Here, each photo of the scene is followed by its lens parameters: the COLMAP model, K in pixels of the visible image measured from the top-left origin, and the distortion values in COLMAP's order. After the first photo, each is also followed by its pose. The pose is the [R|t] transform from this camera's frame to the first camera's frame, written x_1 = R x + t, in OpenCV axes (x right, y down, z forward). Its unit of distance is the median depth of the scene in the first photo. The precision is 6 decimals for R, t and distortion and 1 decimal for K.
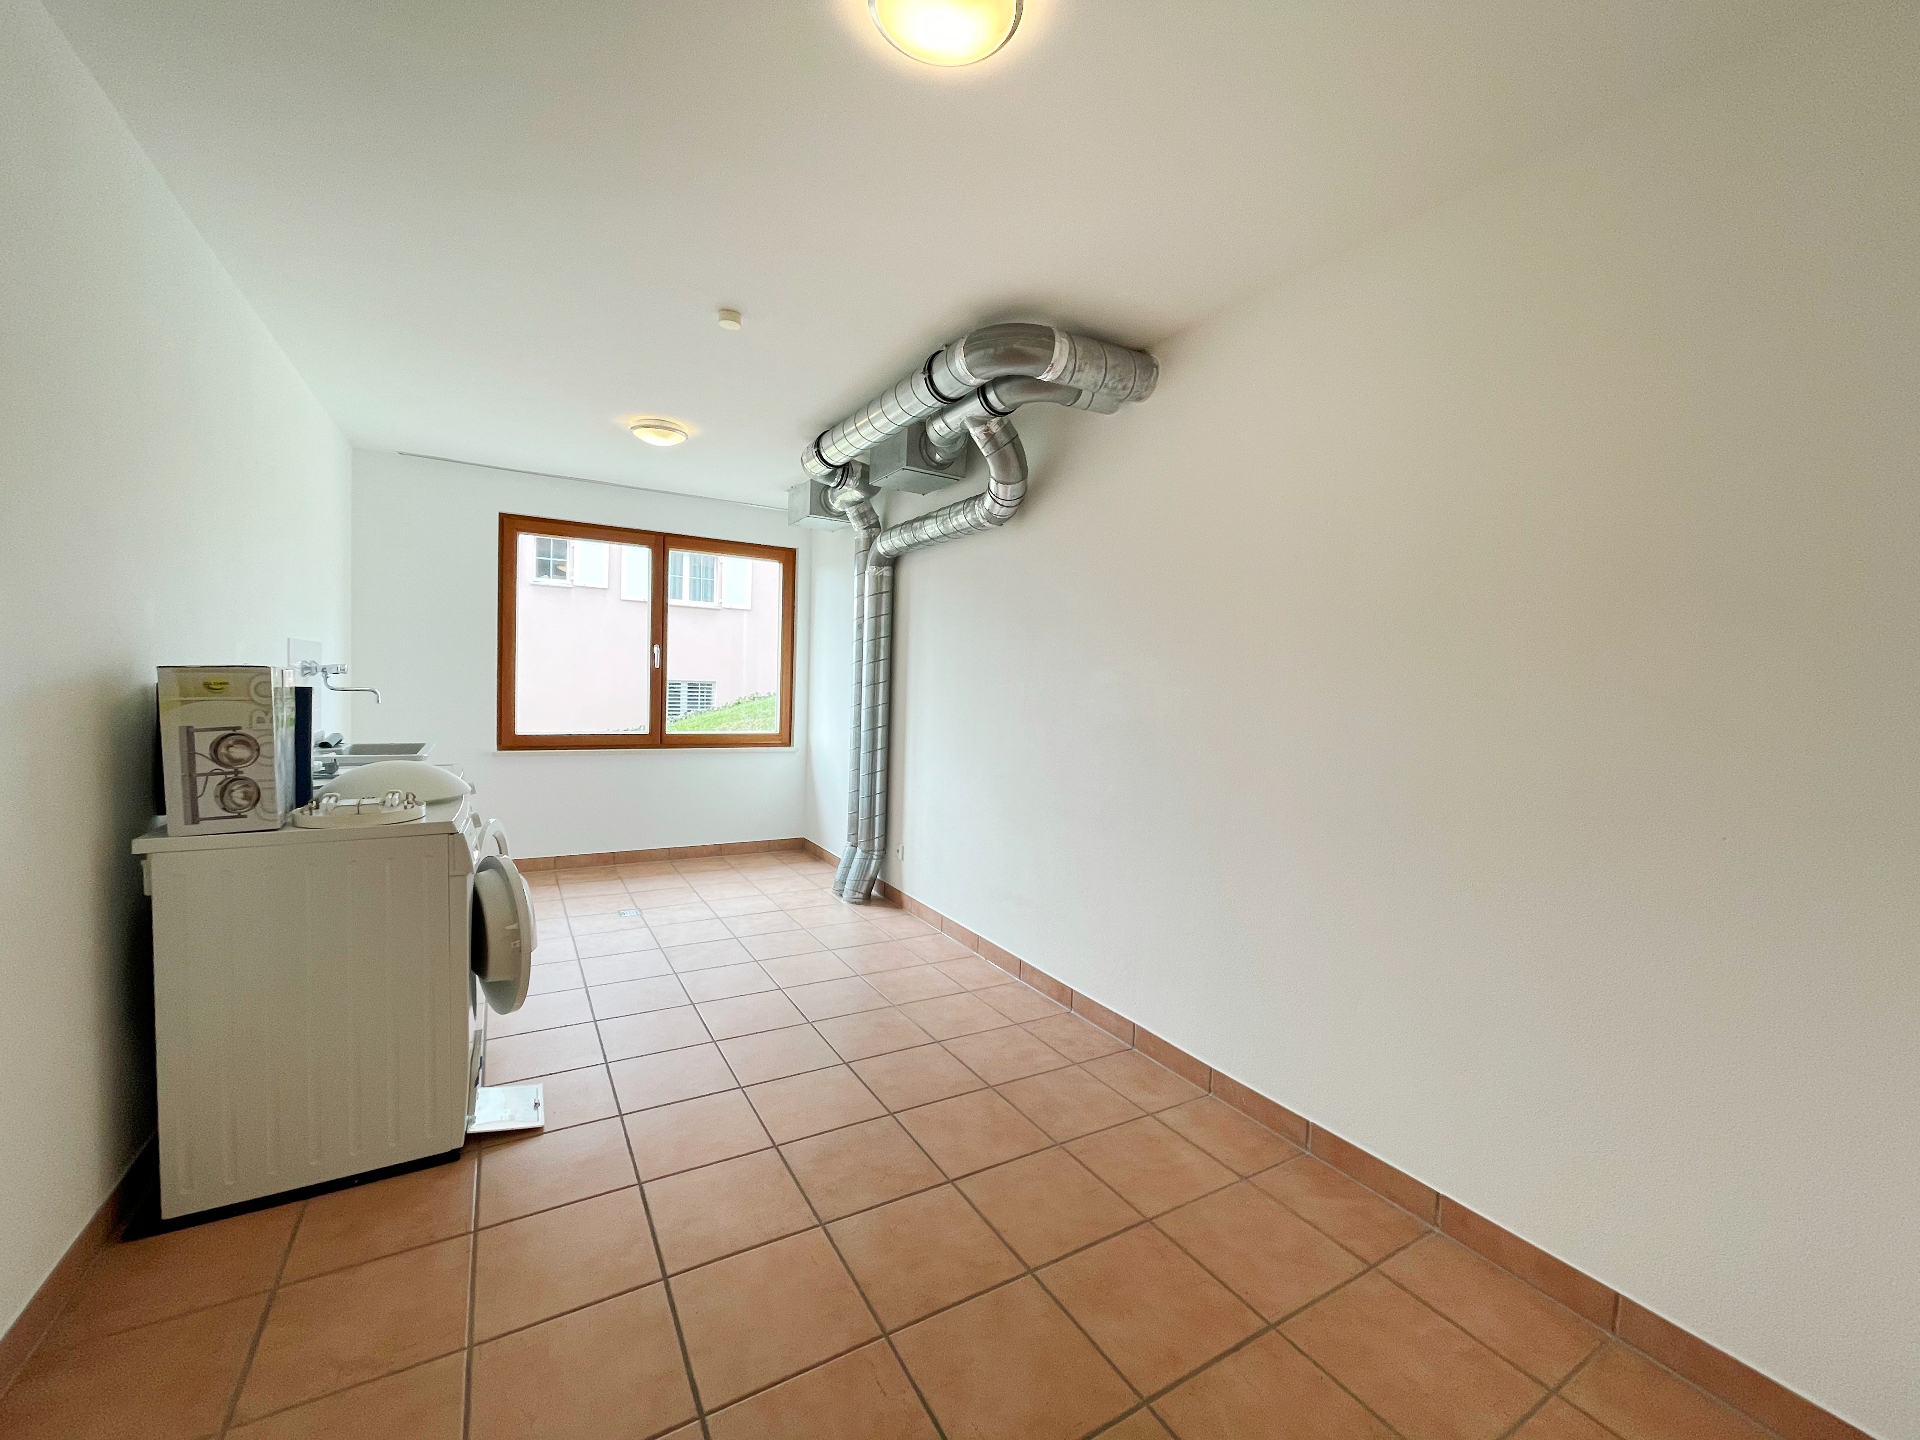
lens RADIAL K [[774.7, 0, 956.1], [0, 774.7, 715.7], [0, 0, 1]] dist [-0.000711, -0.000028]
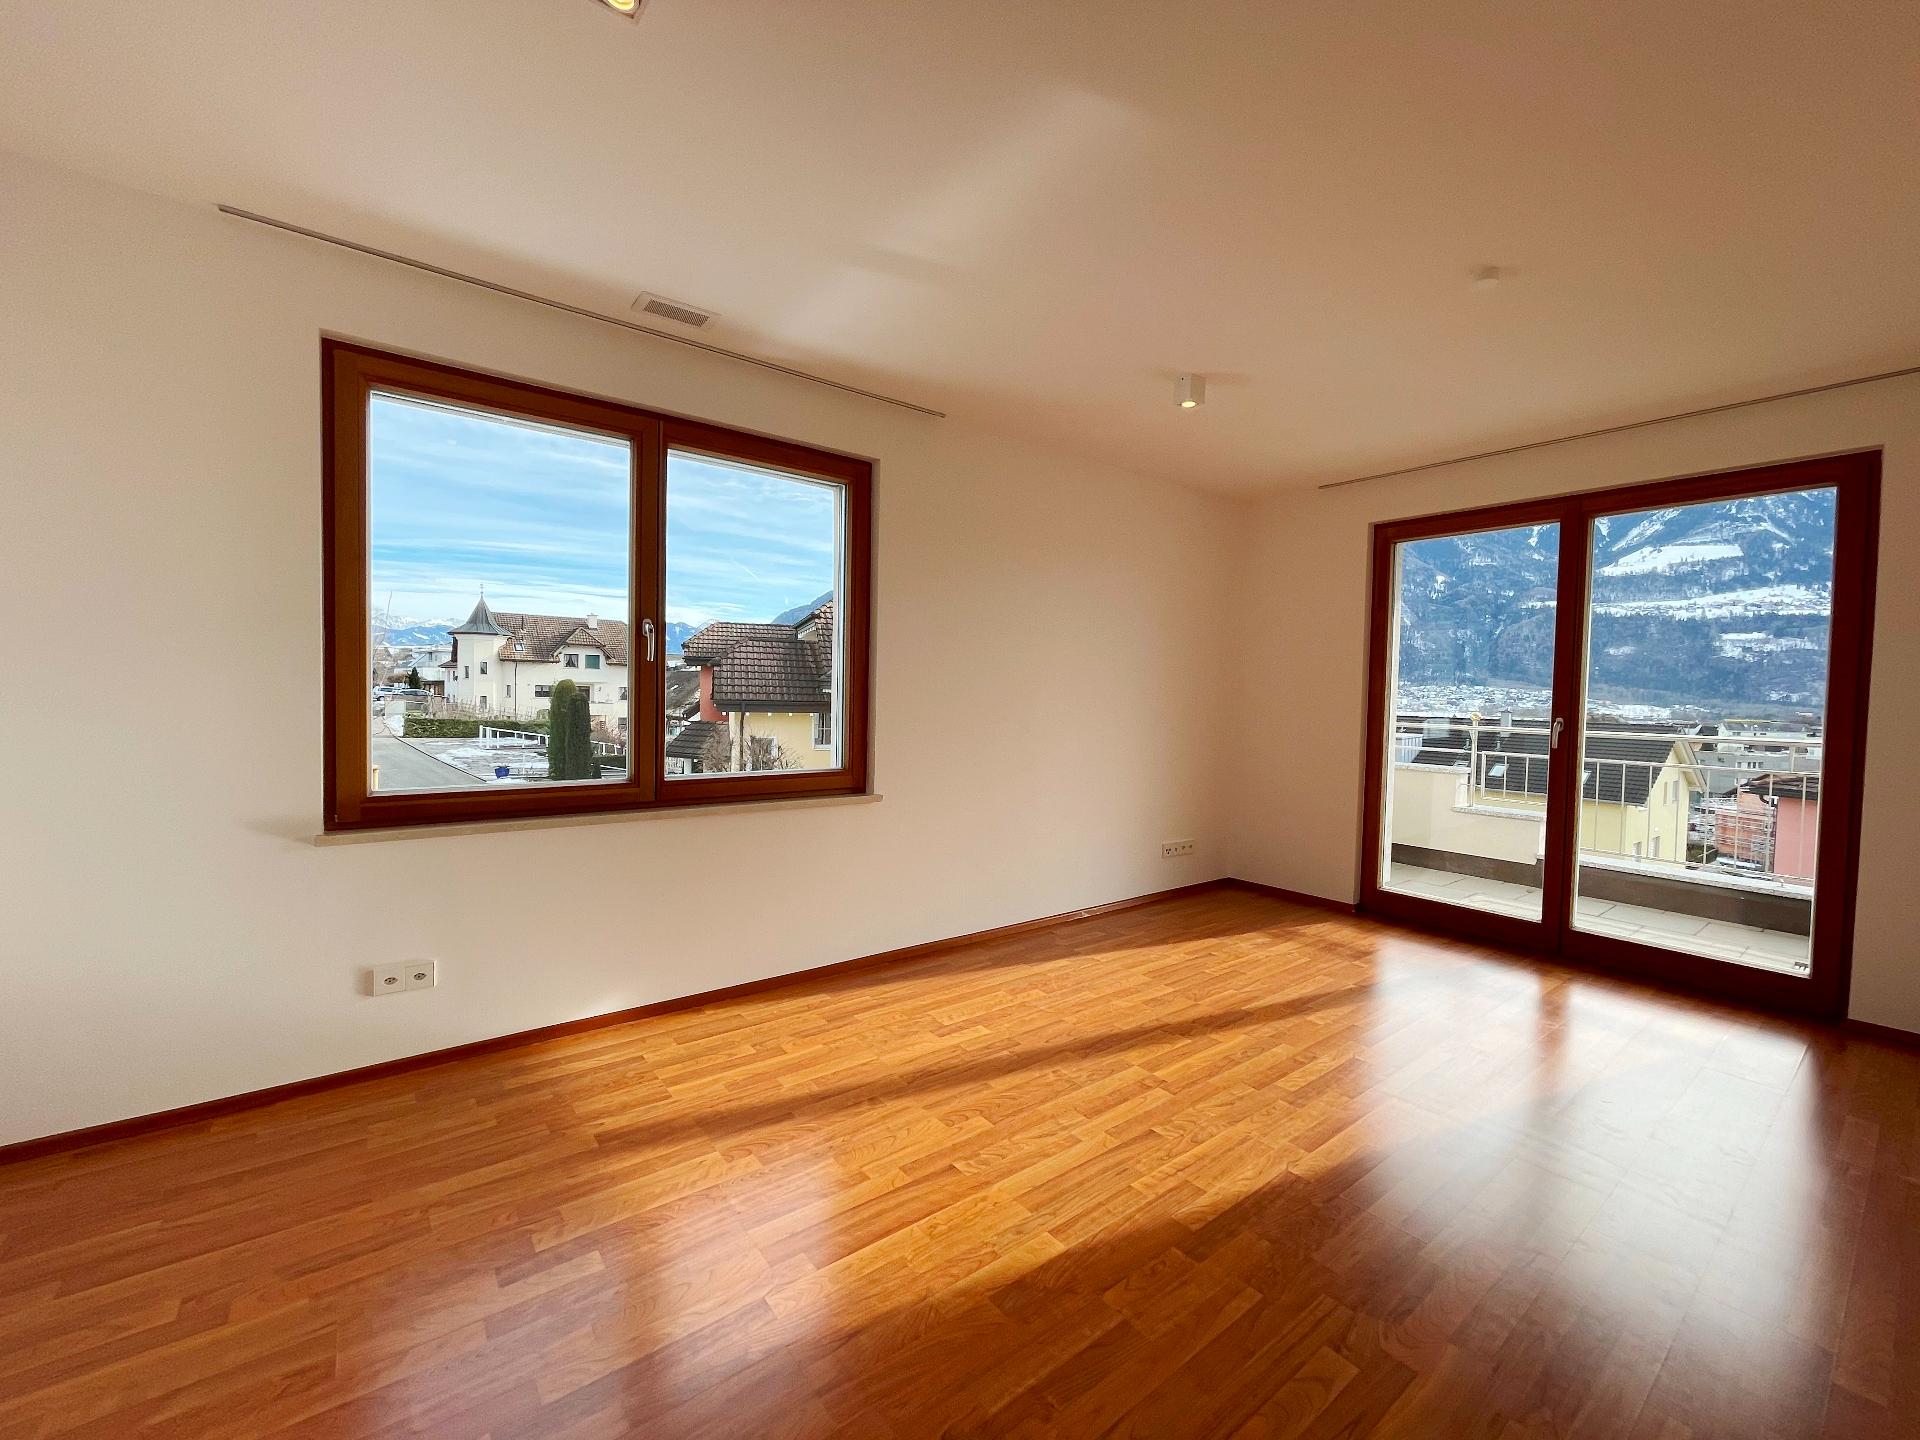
lens RADIAL K [[774.7, 0, 956.1], [0, 774.7, 715.7], [0, 0, 1]] dist [-0.000711, -0.000028]
pose [[0.991644, -0.014655, 0.128170, -0.240584], [0.015204, 0.999879, -0.003308, -0.018773], [-0.128106, 0.005229, 0.991747, 0.430666]]
